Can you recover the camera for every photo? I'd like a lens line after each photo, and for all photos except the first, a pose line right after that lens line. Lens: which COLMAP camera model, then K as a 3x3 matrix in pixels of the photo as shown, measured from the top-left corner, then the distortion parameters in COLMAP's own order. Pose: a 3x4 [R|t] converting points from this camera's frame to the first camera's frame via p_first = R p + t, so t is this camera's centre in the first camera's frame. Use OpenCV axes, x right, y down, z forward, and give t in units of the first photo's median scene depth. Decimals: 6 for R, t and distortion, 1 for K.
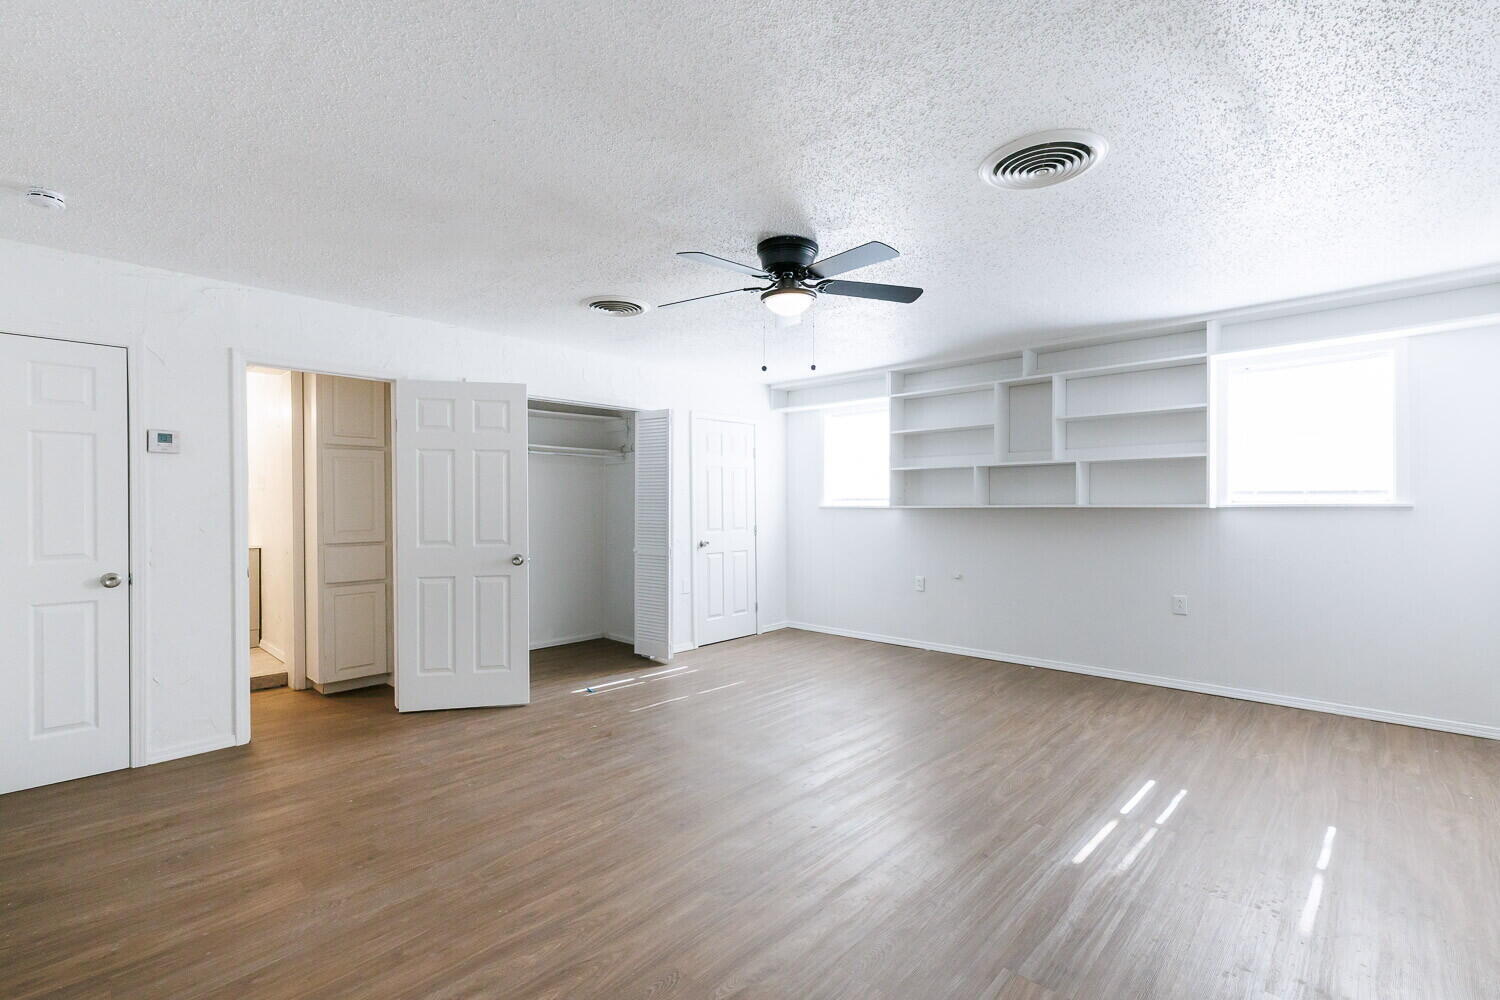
lens RADIAL K [[676.6, 0, 740.5], [0, 676.6, 505.6], [0, 0, 1]] dist [0.001002, 0.000089]
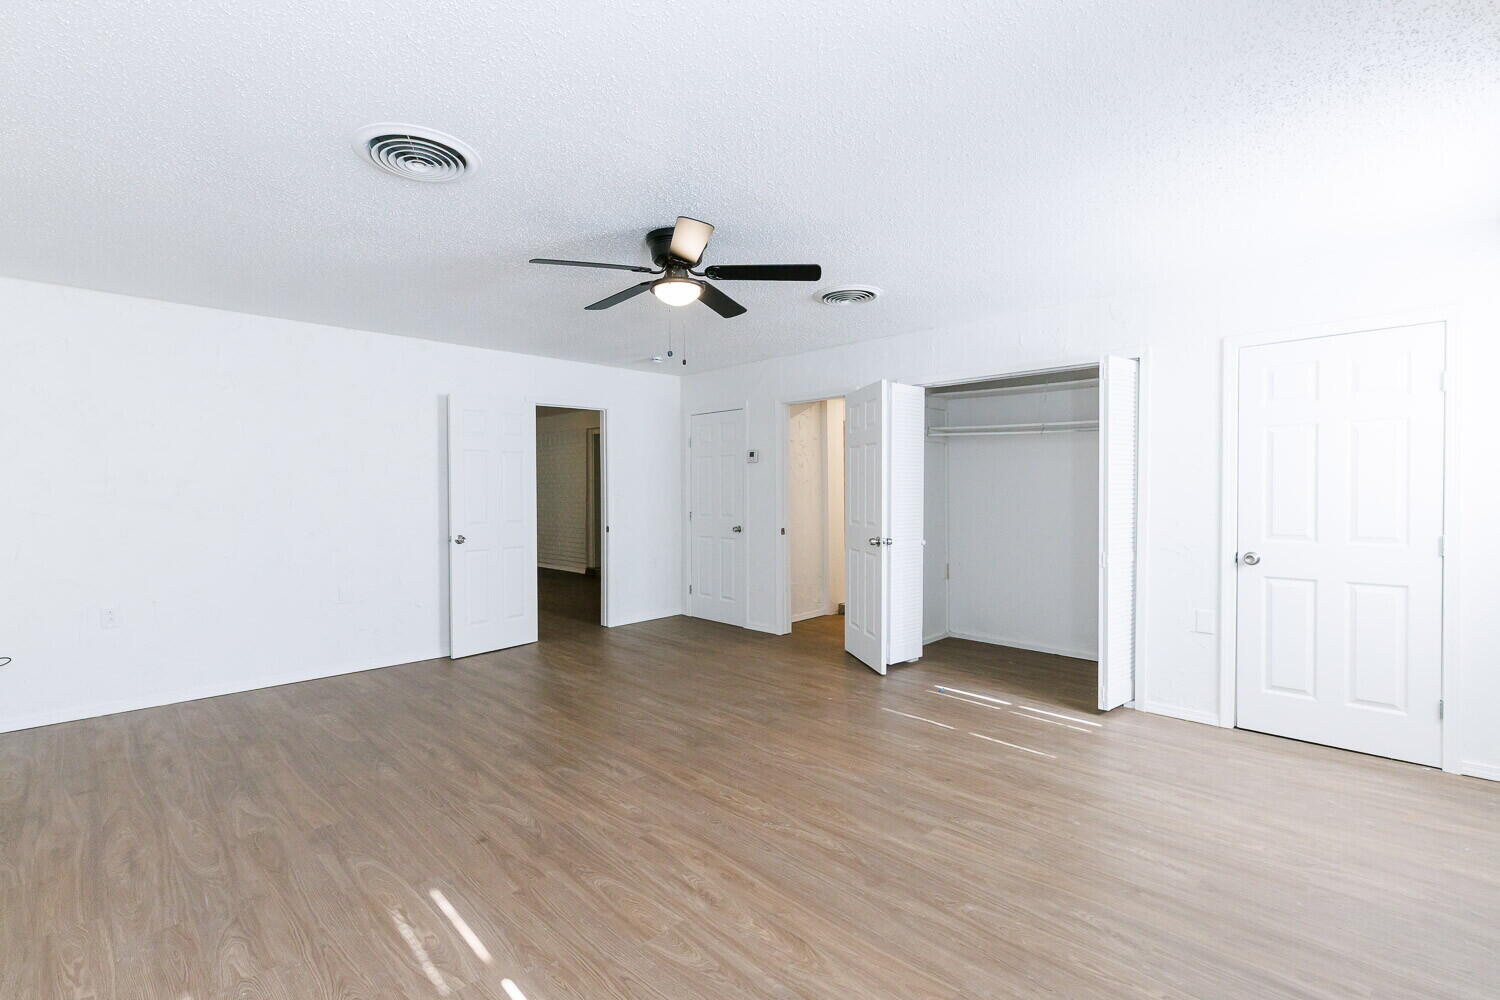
lens RADIAL K [[676.6, 0, 740.4], [0, 676.6, 496.1], [0, 0, 1]] dist [0.001002, 0.000089]
pose [[-0.046018, 0.008872, -0.998901, 0.889947], [0.001173, 0.999960, 0.008827, -0.004462], [0.998940, -0.000766, -0.046027, 0.941023]]
